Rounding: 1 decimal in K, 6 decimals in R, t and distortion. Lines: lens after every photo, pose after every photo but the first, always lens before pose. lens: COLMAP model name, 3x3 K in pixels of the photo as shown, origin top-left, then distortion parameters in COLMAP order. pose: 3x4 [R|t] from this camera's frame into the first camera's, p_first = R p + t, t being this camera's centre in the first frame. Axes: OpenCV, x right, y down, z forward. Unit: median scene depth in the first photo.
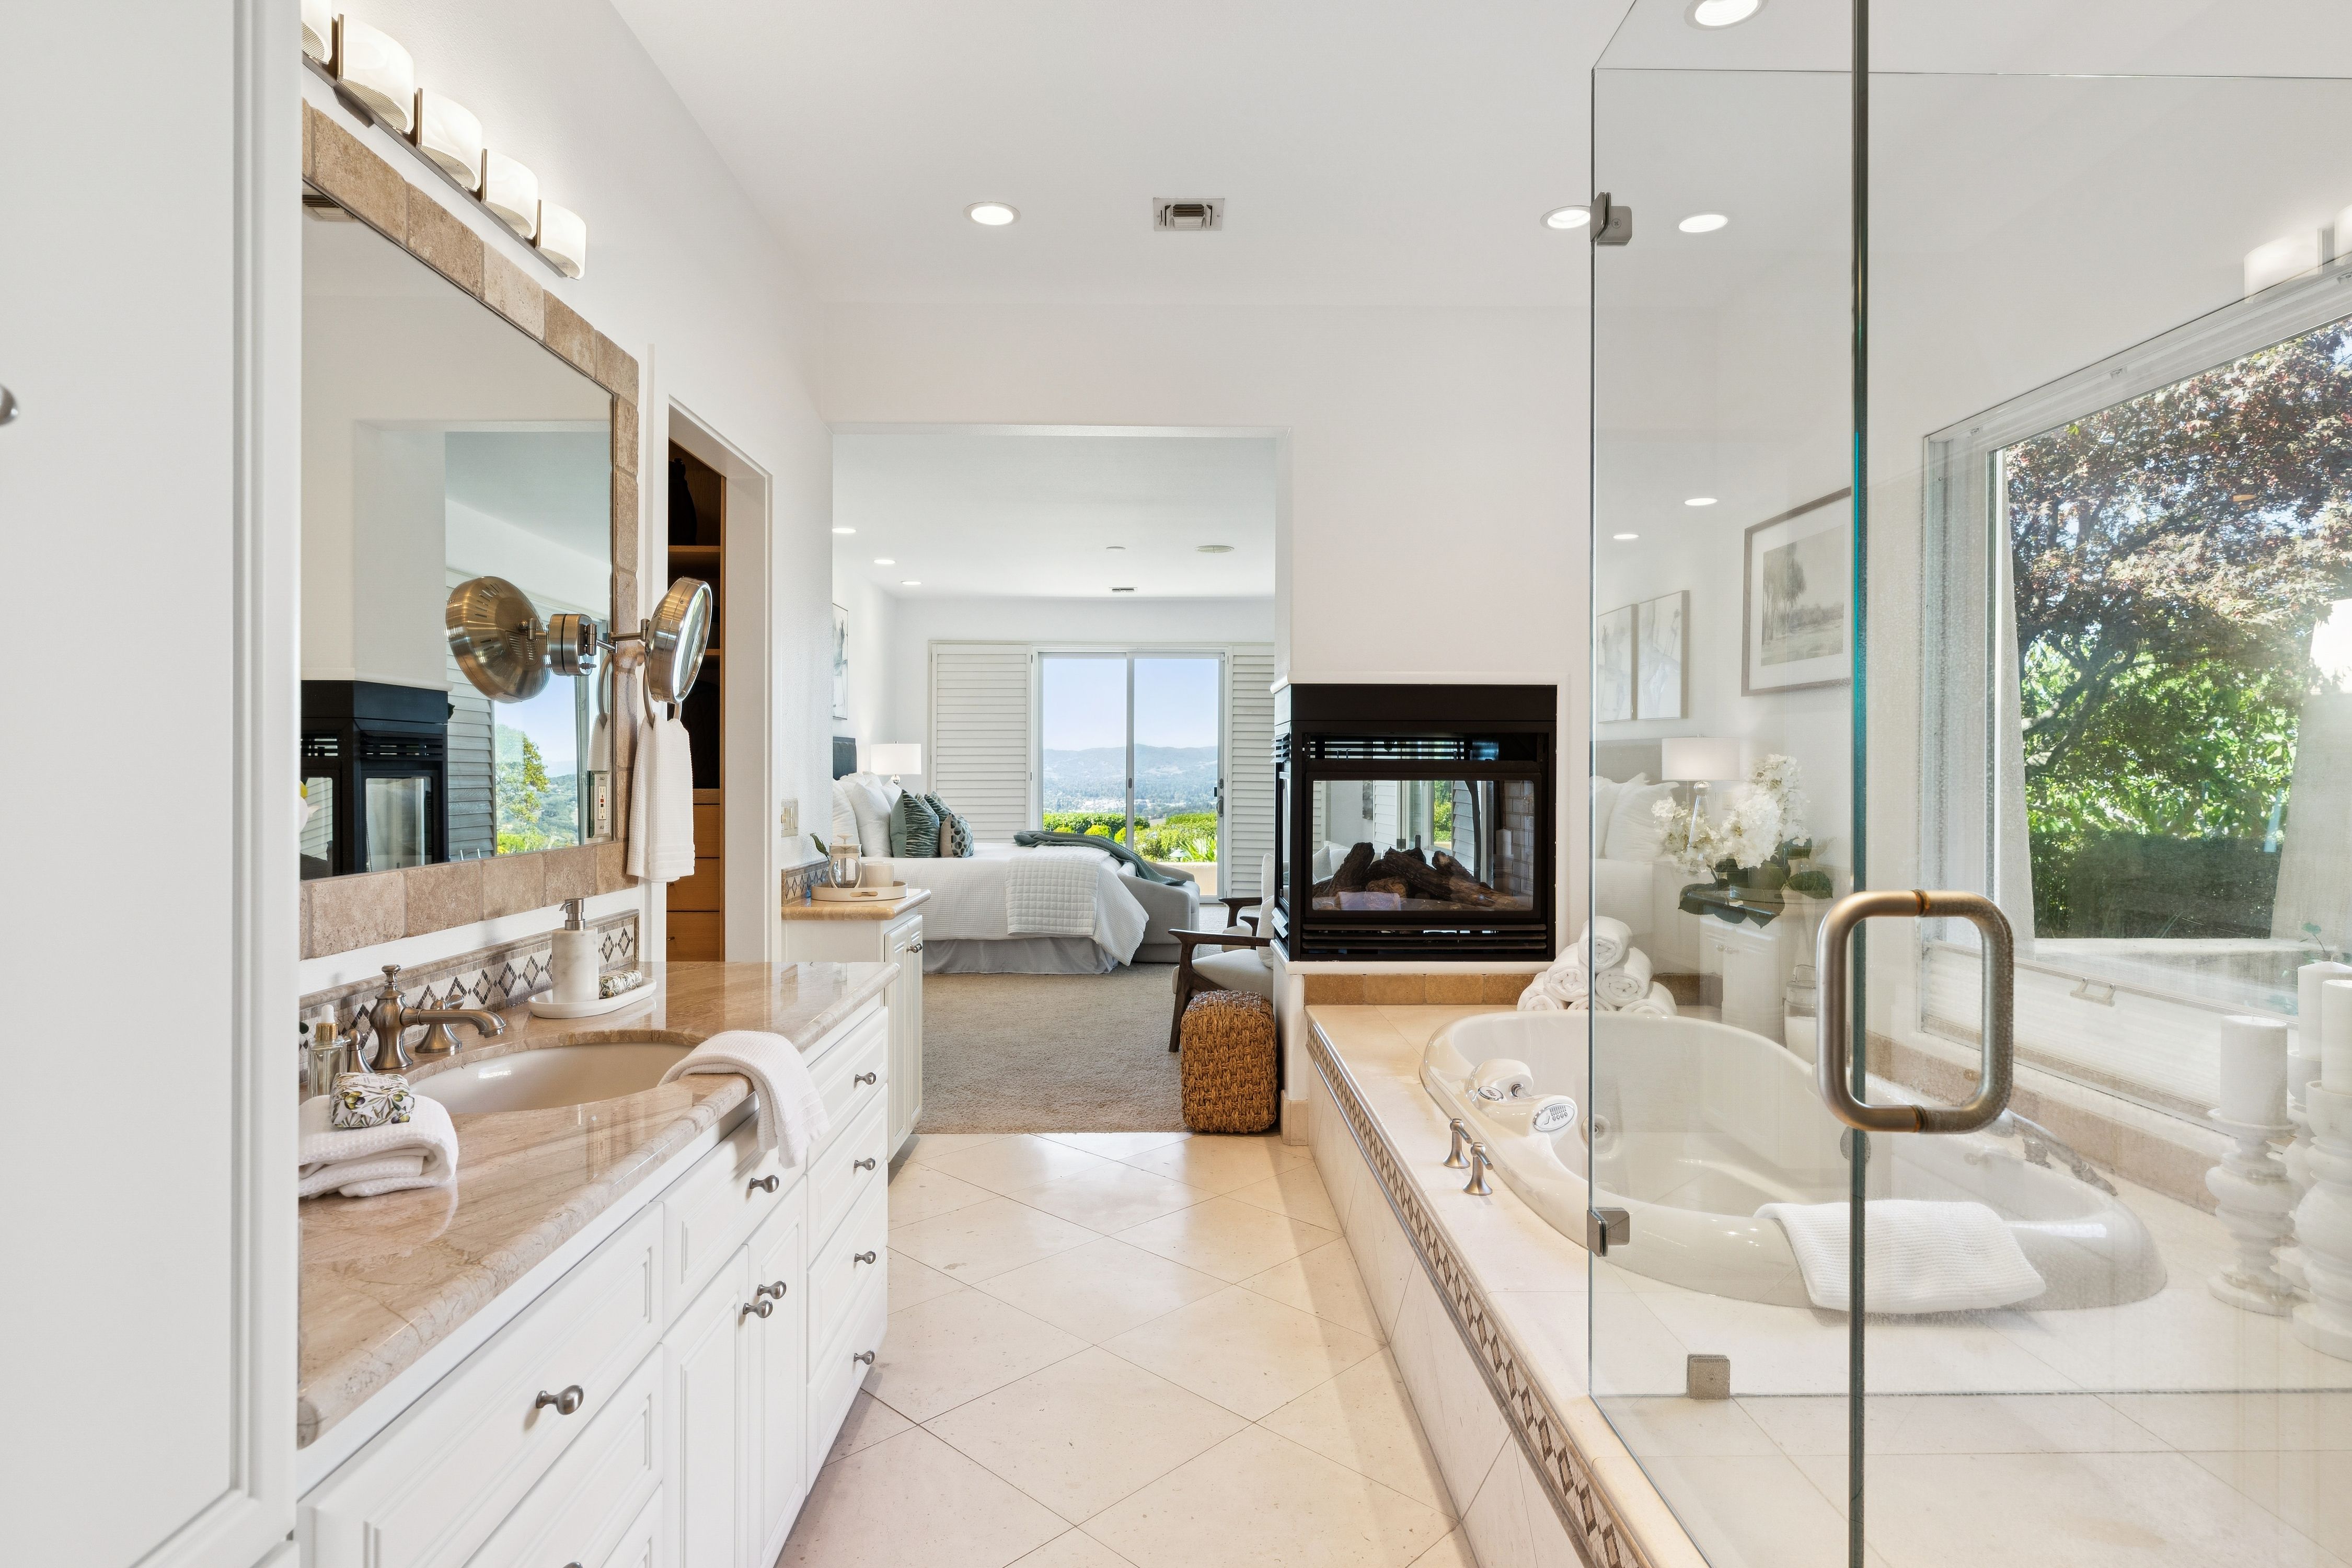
lens RADIAL K [[1270.4, 0, 1163.3], [0, 1270.4, 767.8], [0, 0, 1]] dist [-0.003379, -0.000688]
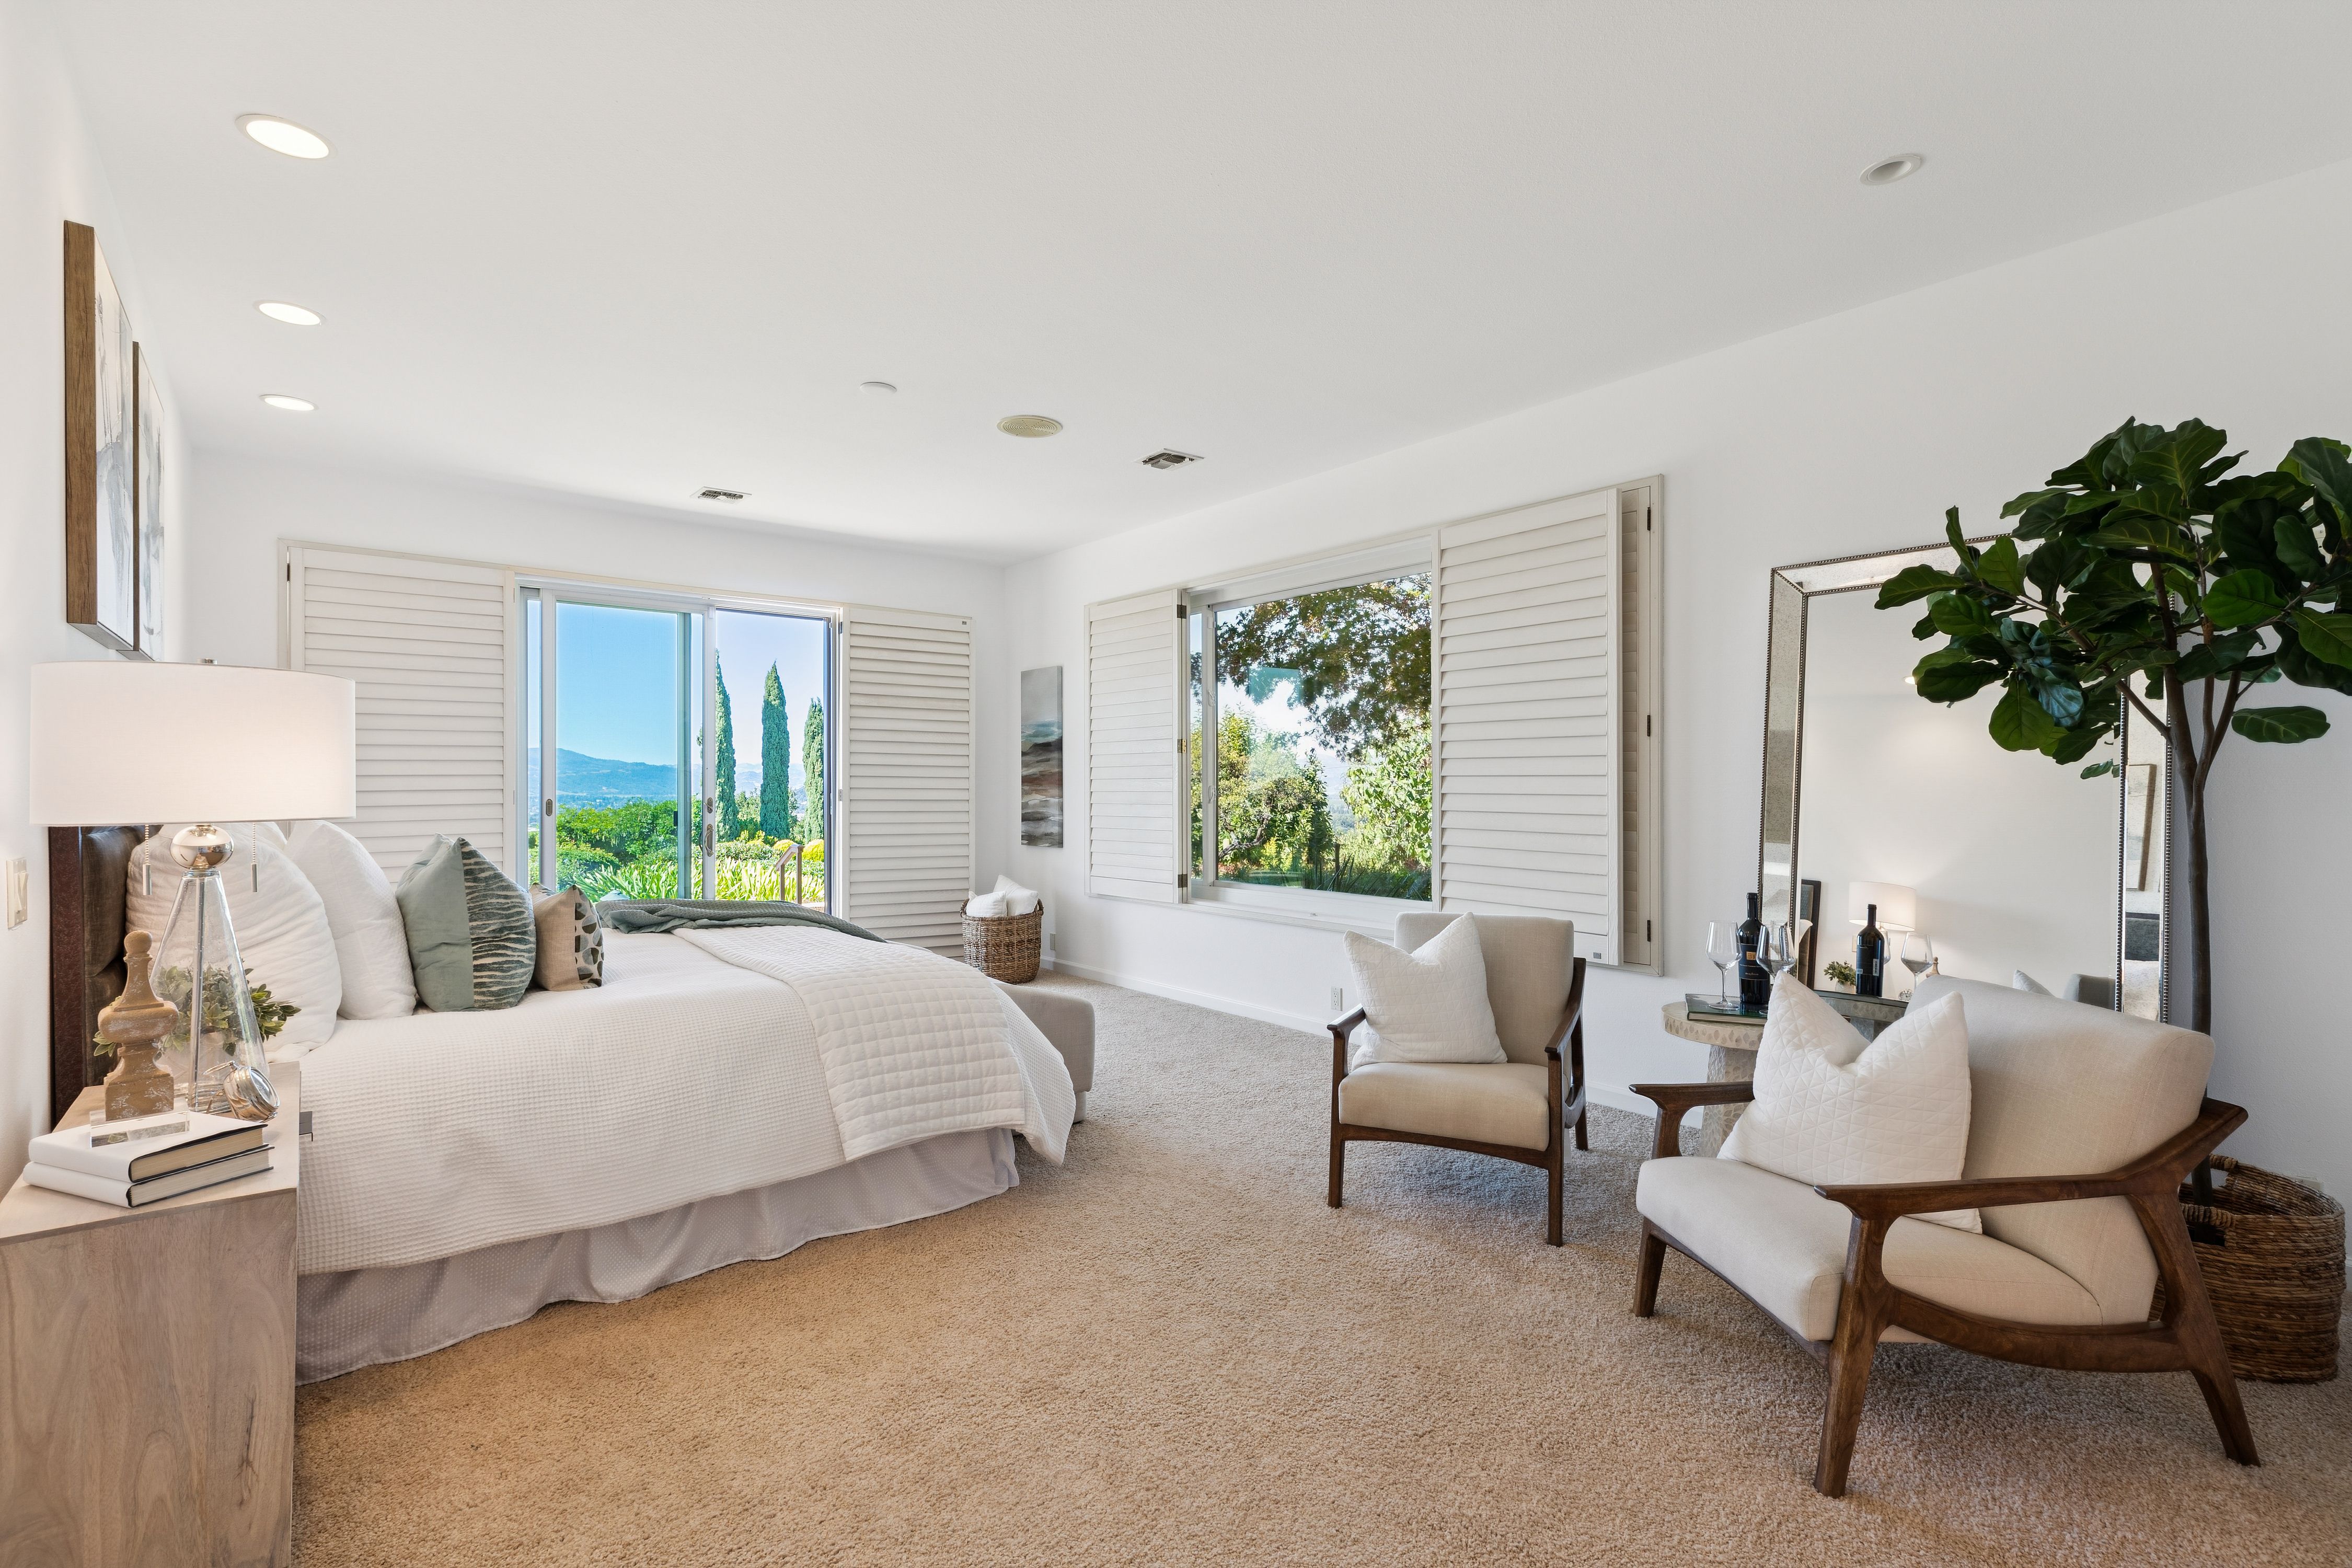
lens RADIAL K [[1051.4, 0, 1180.0], [0, 1051.4, 781.9], [0, 0, 1]] dist [0.002418, -0.000103]
pose [[0.766260, -0.006689, 0.642496, -0.467971], [0.004613, 0.999977, 0.004908, -0.003355], [-0.642515, -0.000797, 0.766273, 1.129095]]
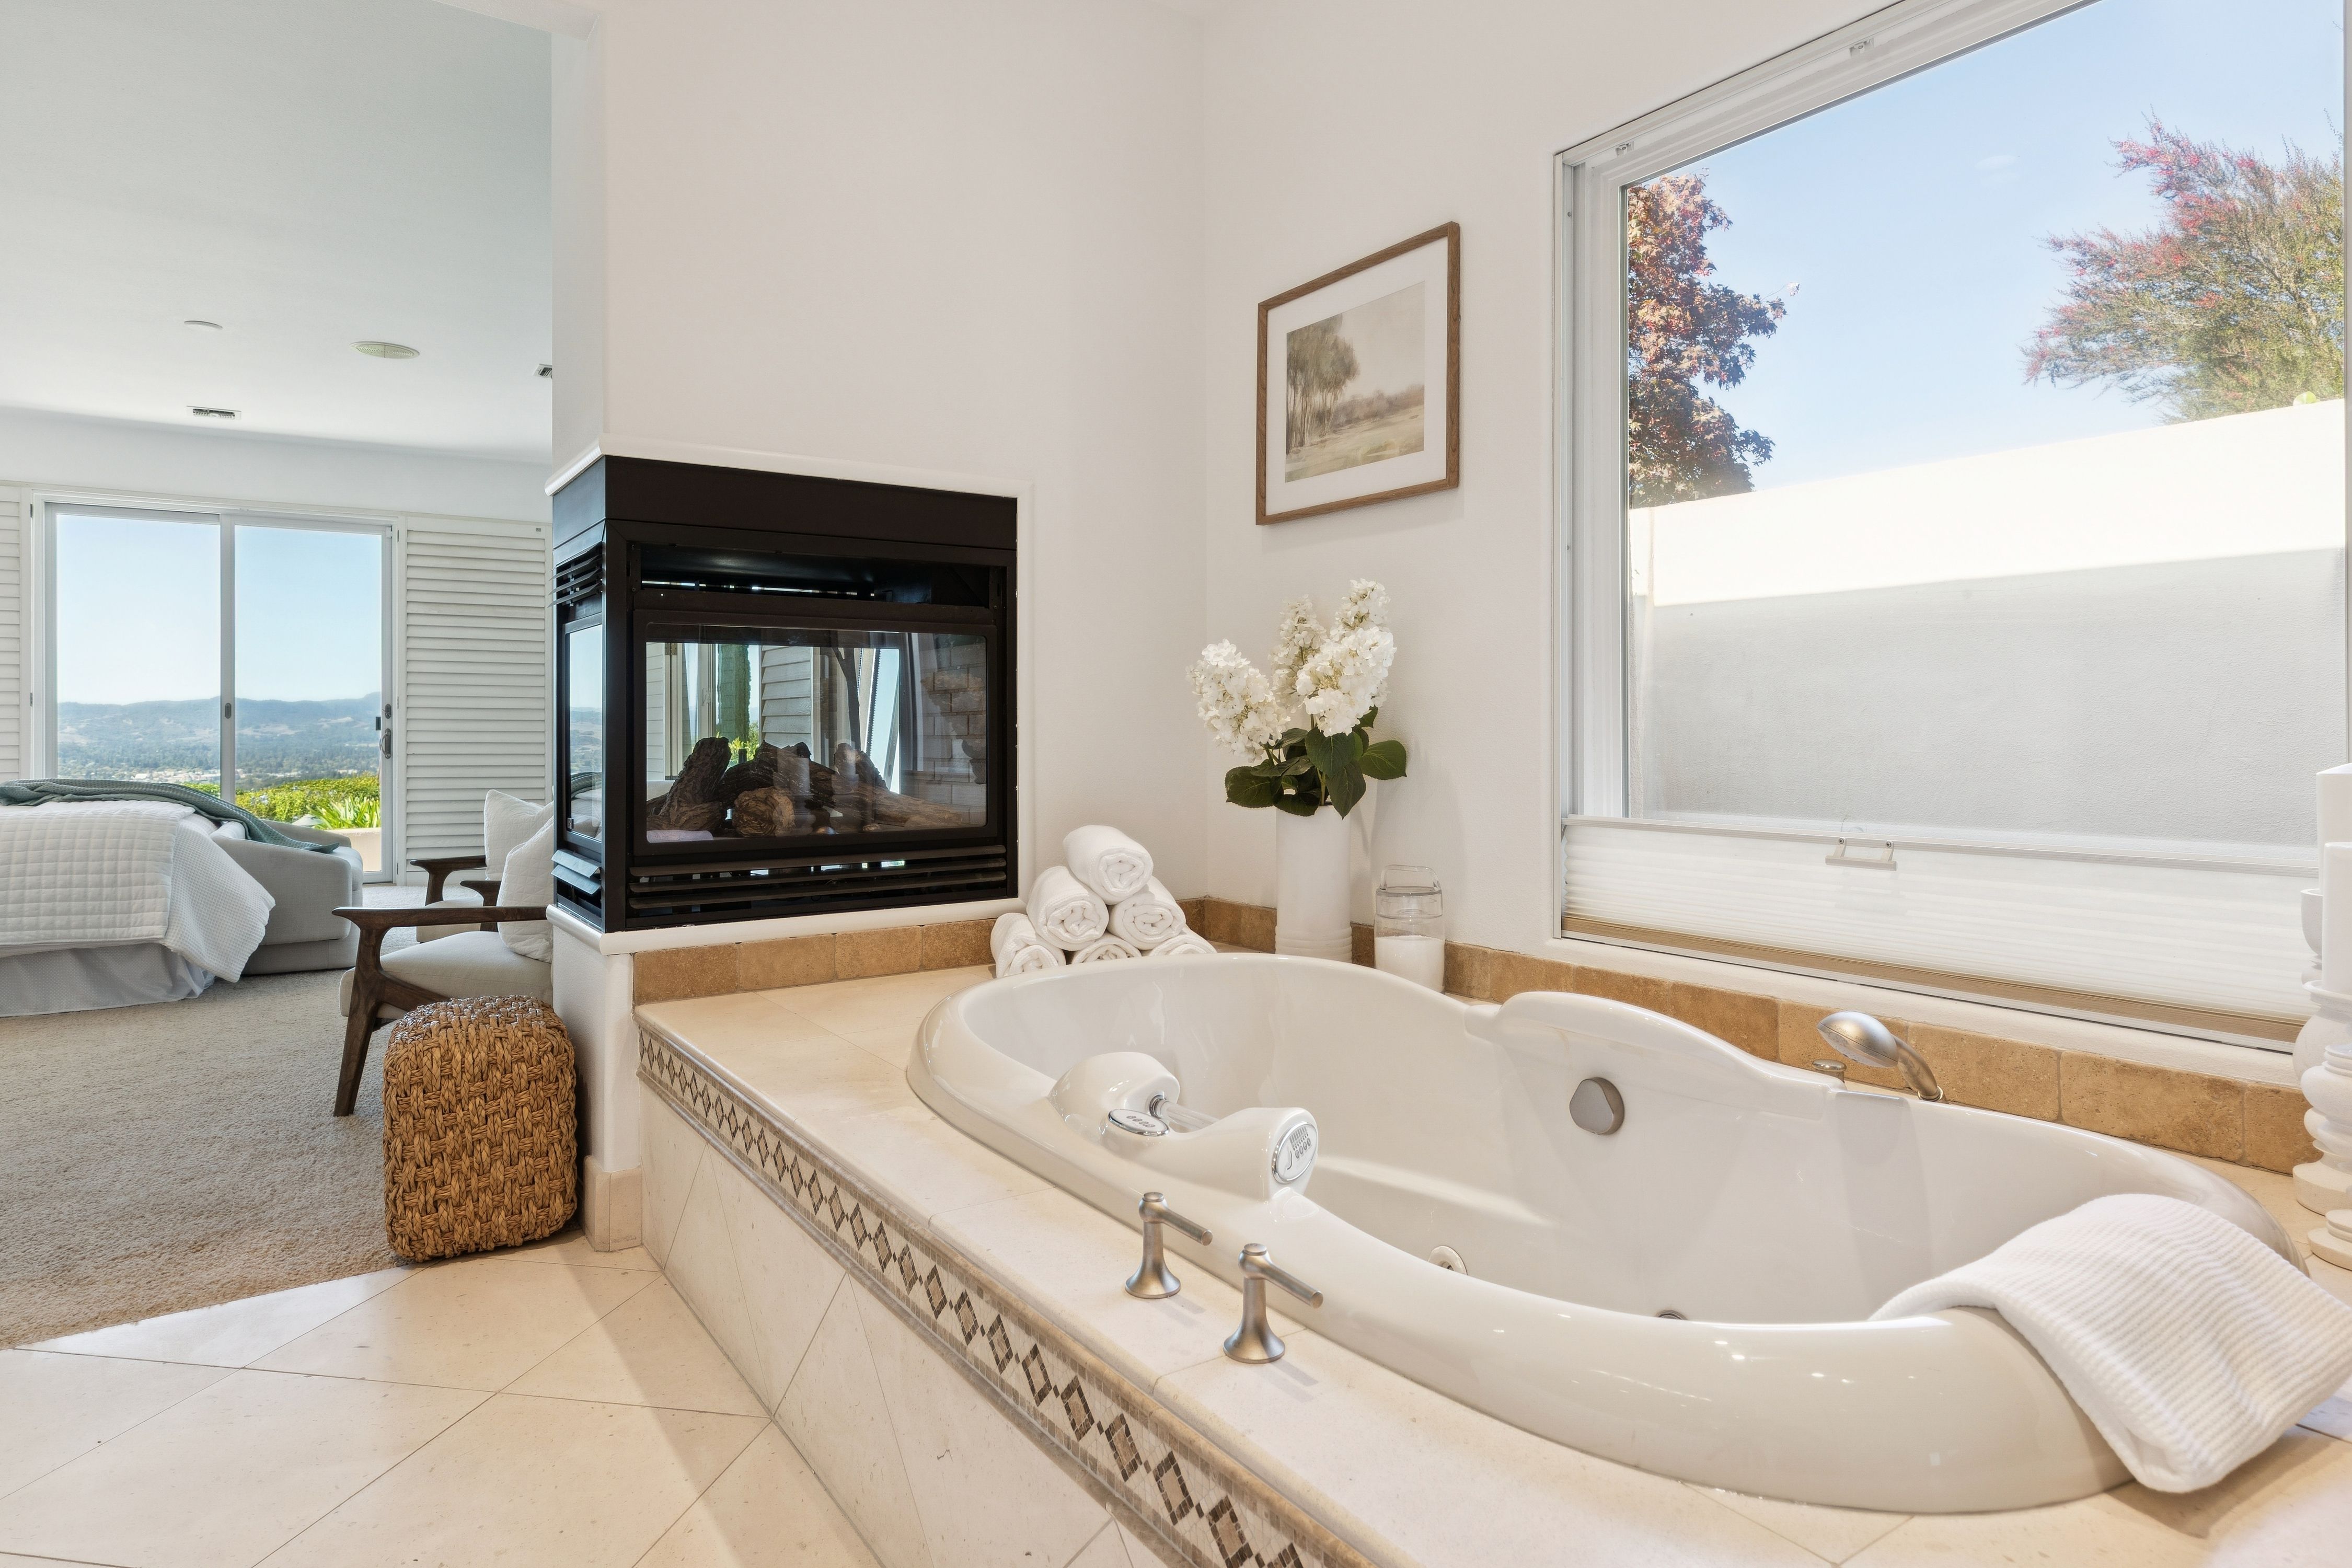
lens RADIAL K [[1354.7, 0, 1200.0], [0, 1354.7, 724.6], [0, 0, 1]] dist [0.004276, 0.001338]
pose [[0.823672, -0.006352, 0.567031, -0.026659], [0.006346, 0.999978, 0.001984, 0.055845], [-0.567031, 0.001964, 0.823694, 0.326917]]
